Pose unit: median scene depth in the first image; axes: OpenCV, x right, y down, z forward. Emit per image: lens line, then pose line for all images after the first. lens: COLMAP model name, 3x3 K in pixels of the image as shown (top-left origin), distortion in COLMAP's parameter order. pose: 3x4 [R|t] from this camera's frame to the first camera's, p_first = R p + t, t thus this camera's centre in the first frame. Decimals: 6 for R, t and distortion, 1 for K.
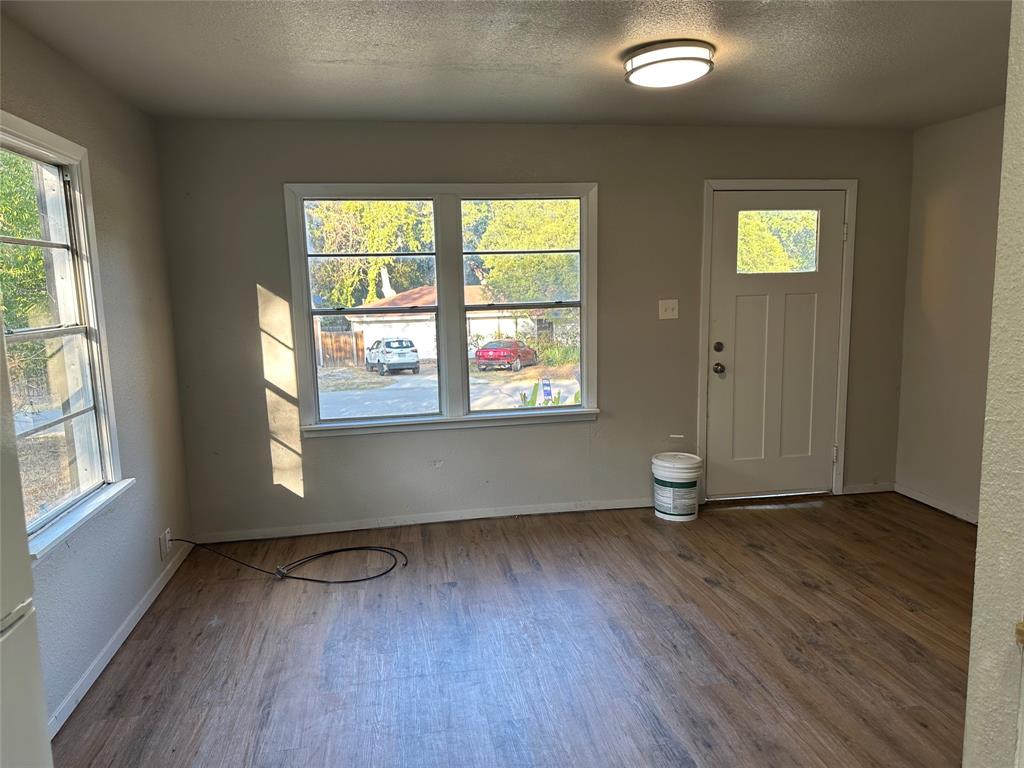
lens RADIAL K [[731.6, 0, 517.9], [0, 731.6, 382.6], [0, 0, 1]] dist [0.053052, -0.050035]
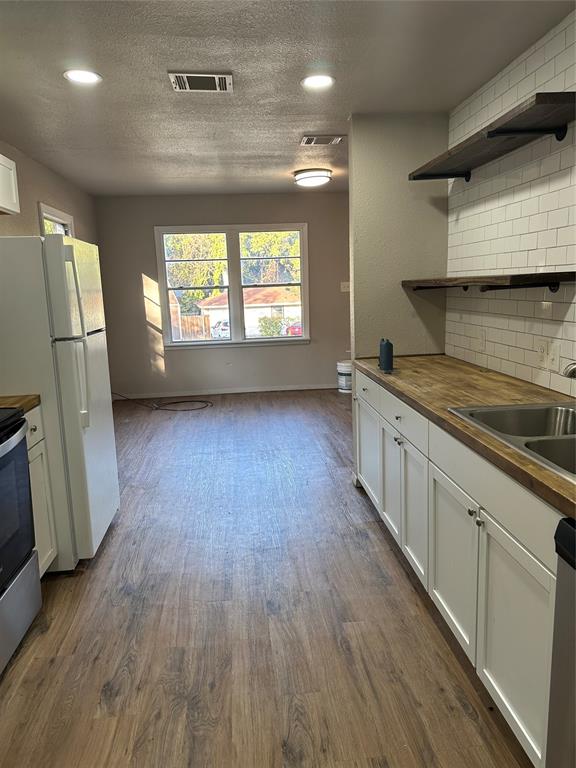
lens RADIAL K [[548.7, 0, 285.9], [0, 548.7, 385.8], [0, 0, 1]] dist [0.053052, -0.050035]
pose [[0.997056, 0.005111, -0.076509, 0.167440], [-0.001150, 0.998661, 0.051724, 0.094308], [0.076671, -0.051484, 0.995726, -0.522299]]
